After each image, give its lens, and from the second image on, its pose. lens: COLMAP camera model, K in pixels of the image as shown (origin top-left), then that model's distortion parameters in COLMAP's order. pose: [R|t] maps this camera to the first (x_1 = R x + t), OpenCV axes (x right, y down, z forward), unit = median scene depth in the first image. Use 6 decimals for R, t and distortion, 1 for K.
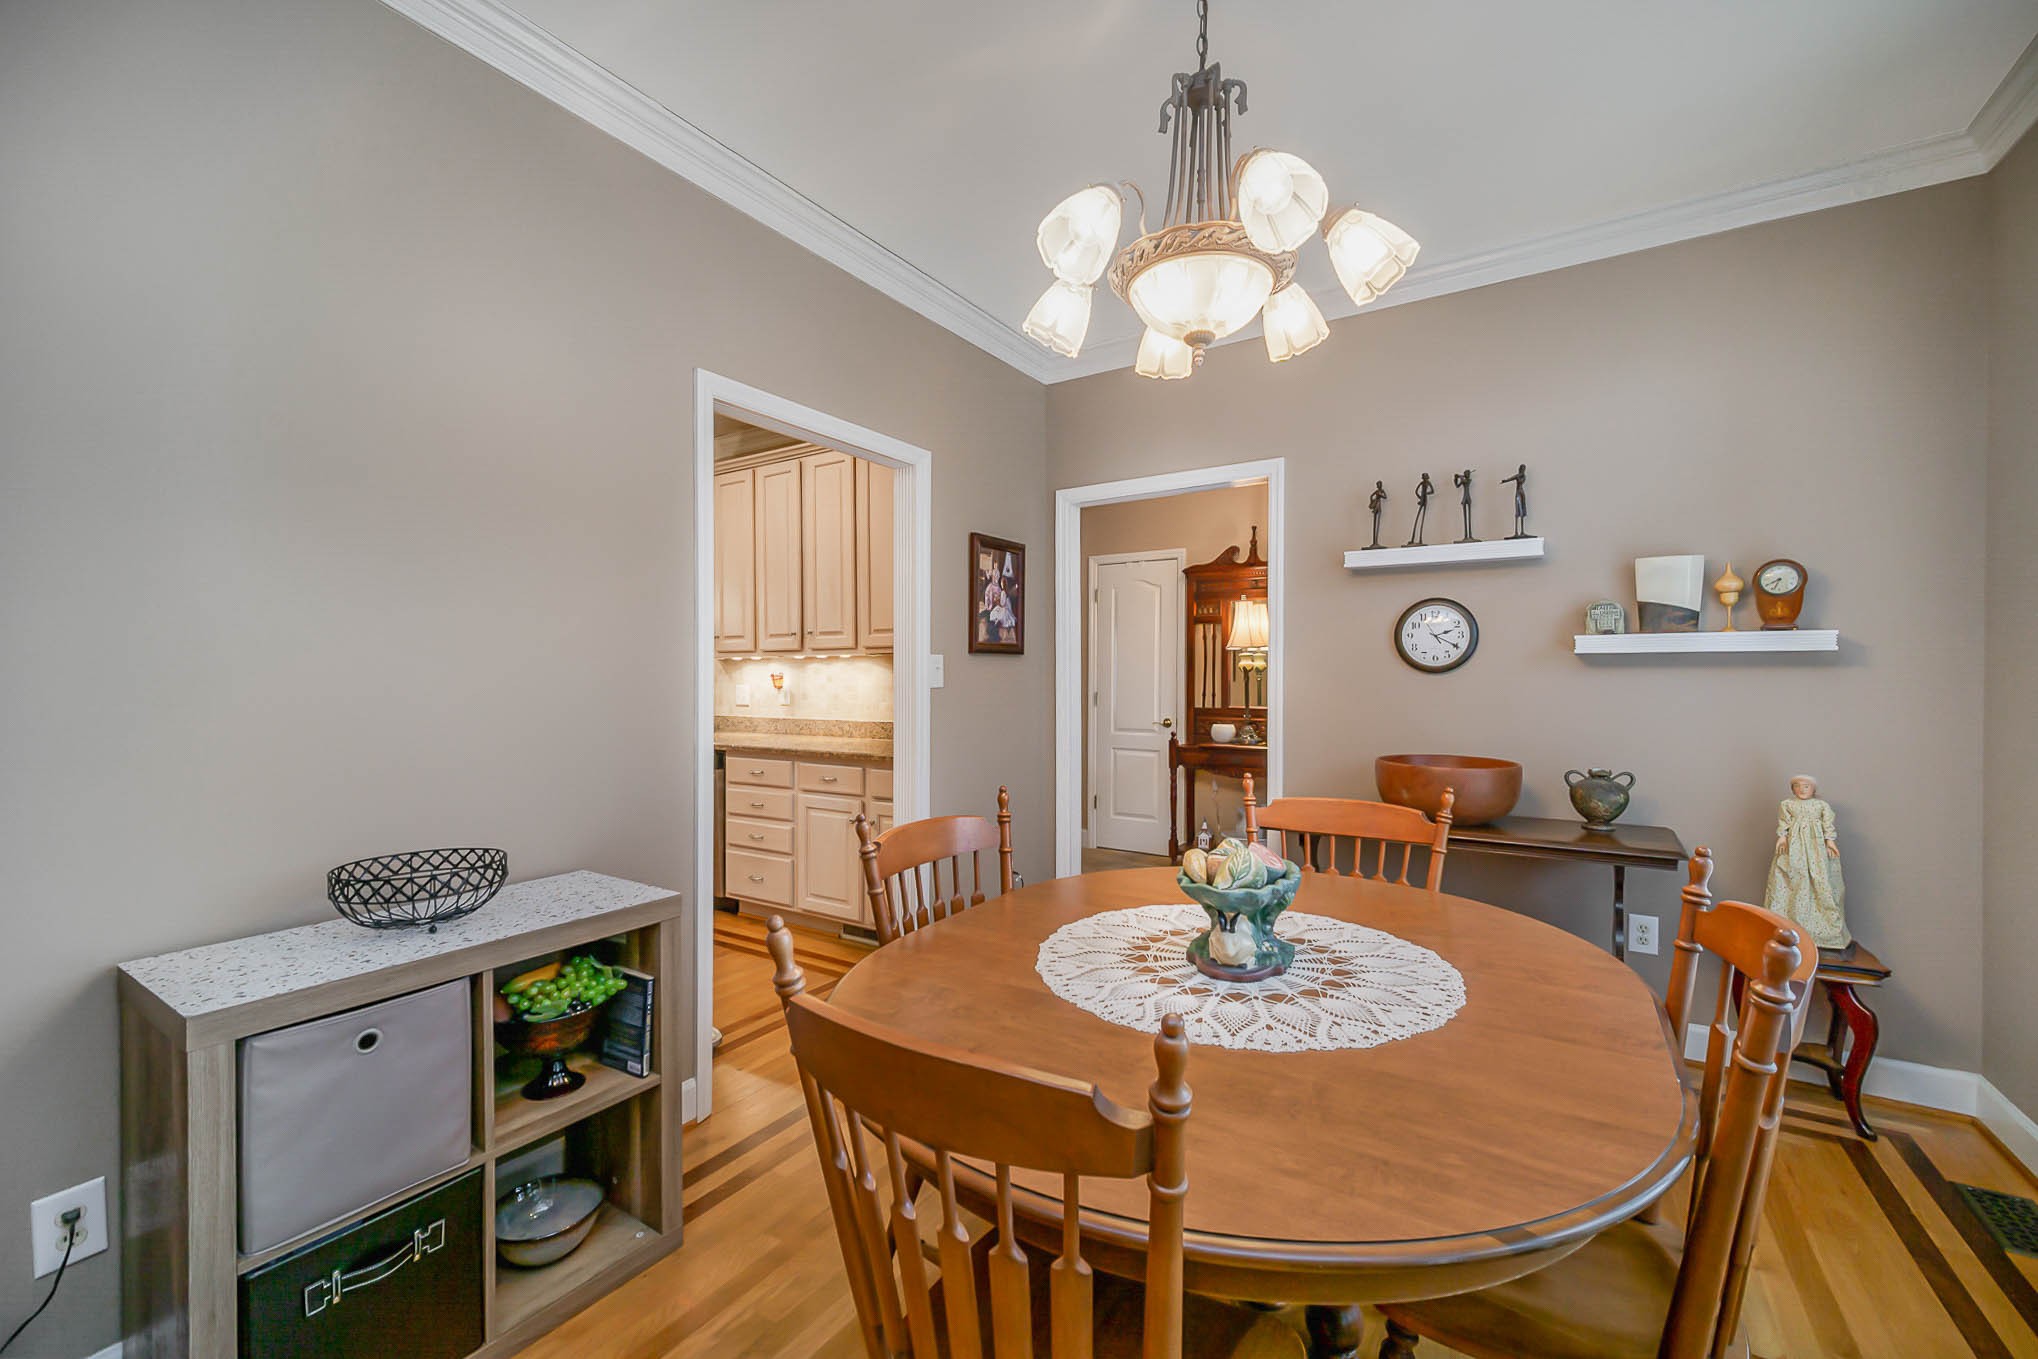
lens RADIAL K [[818.7, 0, 1022.7], [0, 818.7, 683.4], [0, 0, 1]] dist [-0.001040, -0.000077]
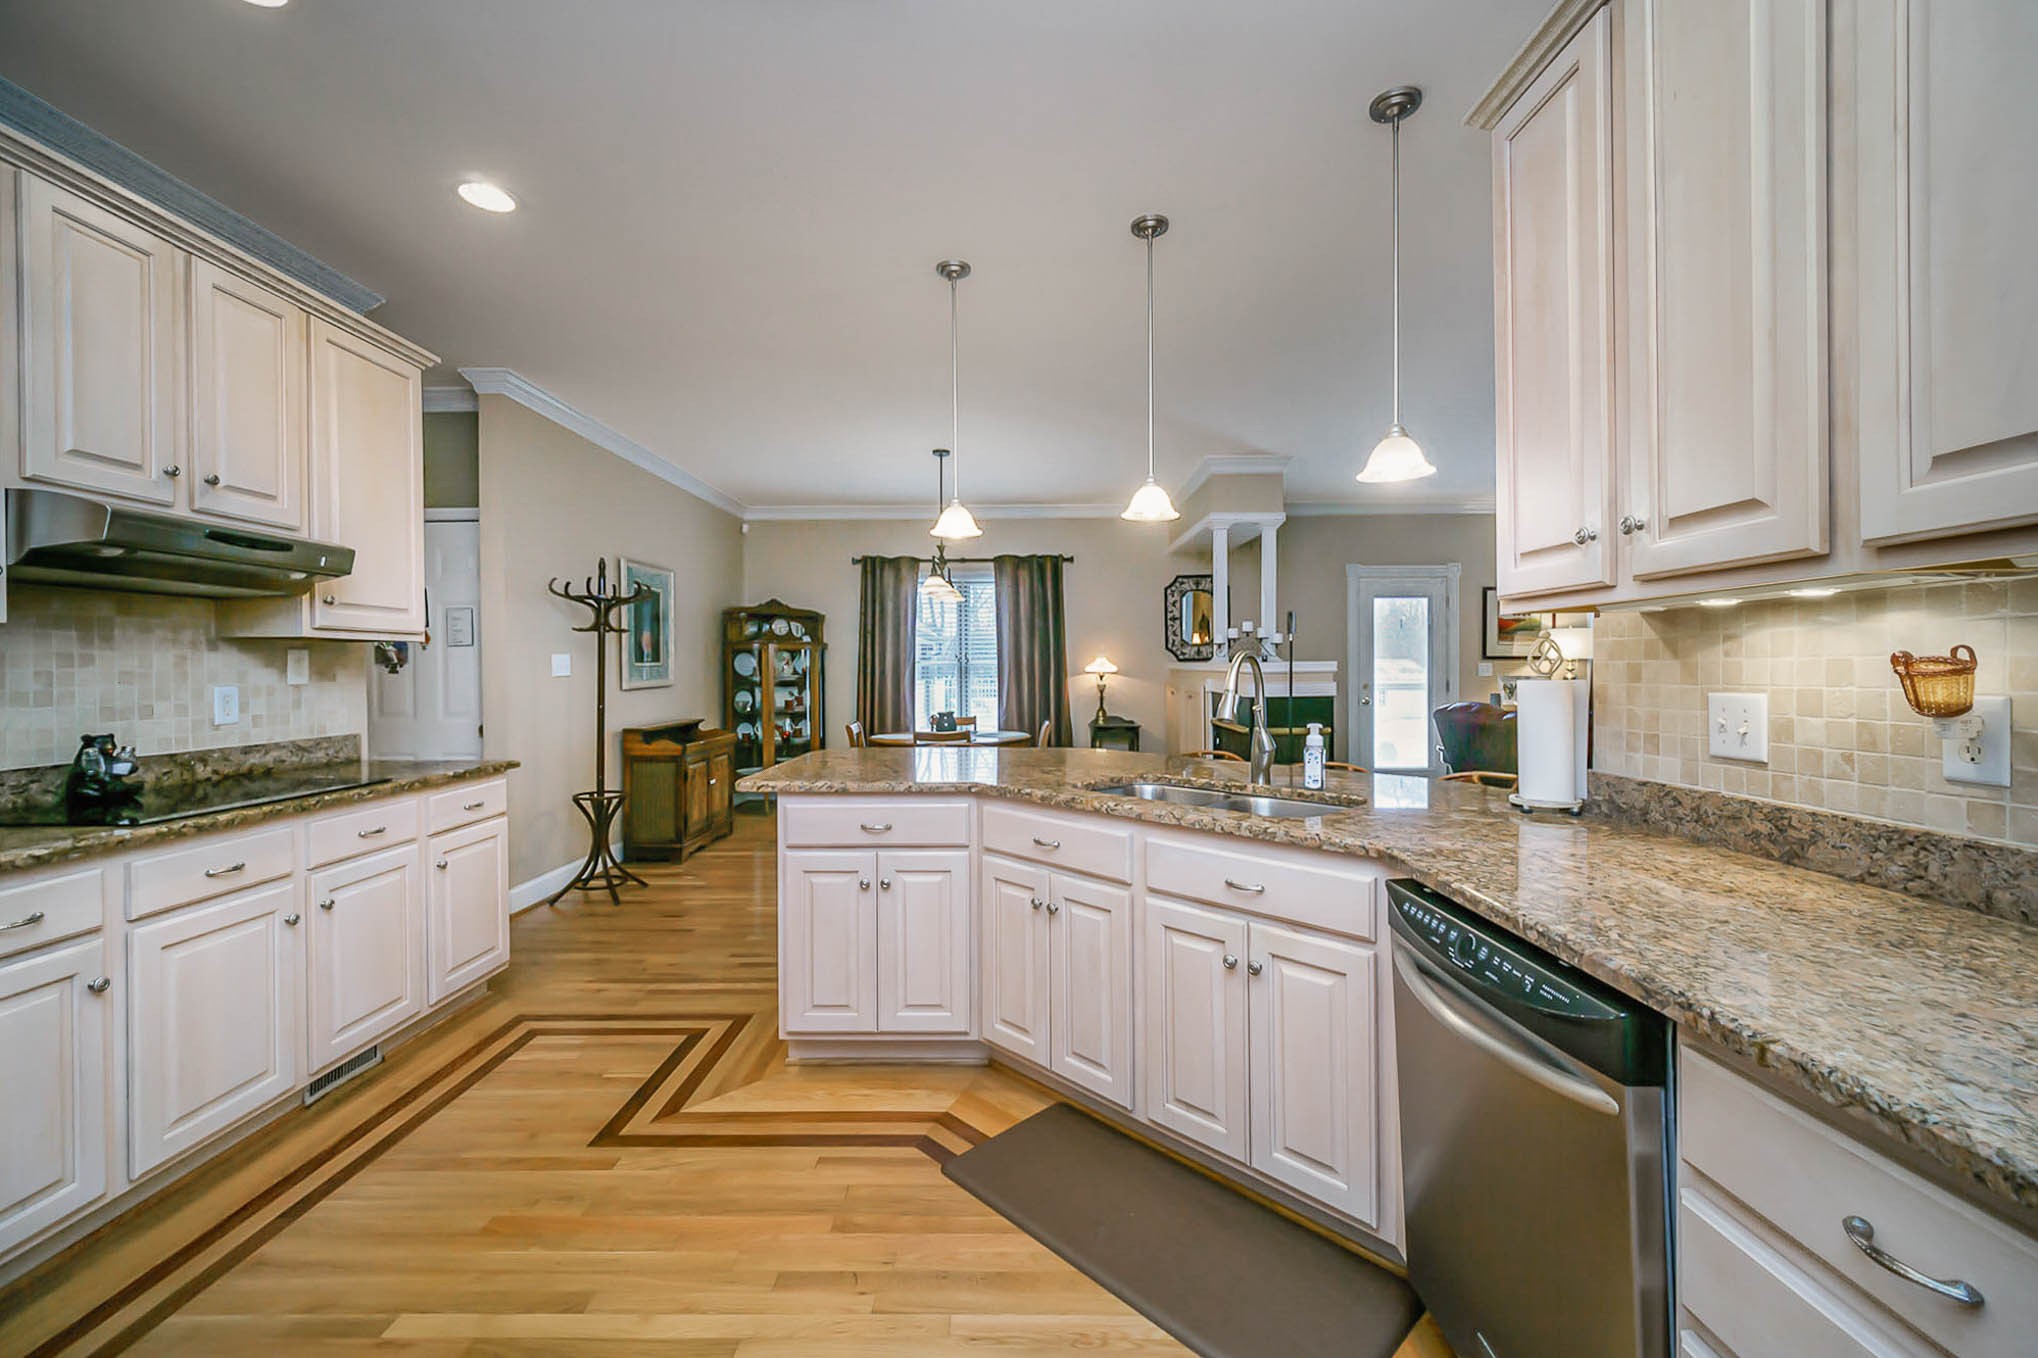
lens RADIAL K [[818.7, 0, 1022.9], [0, 818.7, 673.8], [0, 0, 1]] dist [-0.001040, -0.000077]
pose [[0.545070, 0.006032, -0.838369, -0.243855], [-0.002517, 0.999981, 0.005559, -0.006490], [0.838386, -0.000920, 0.545076, 0.640046]]
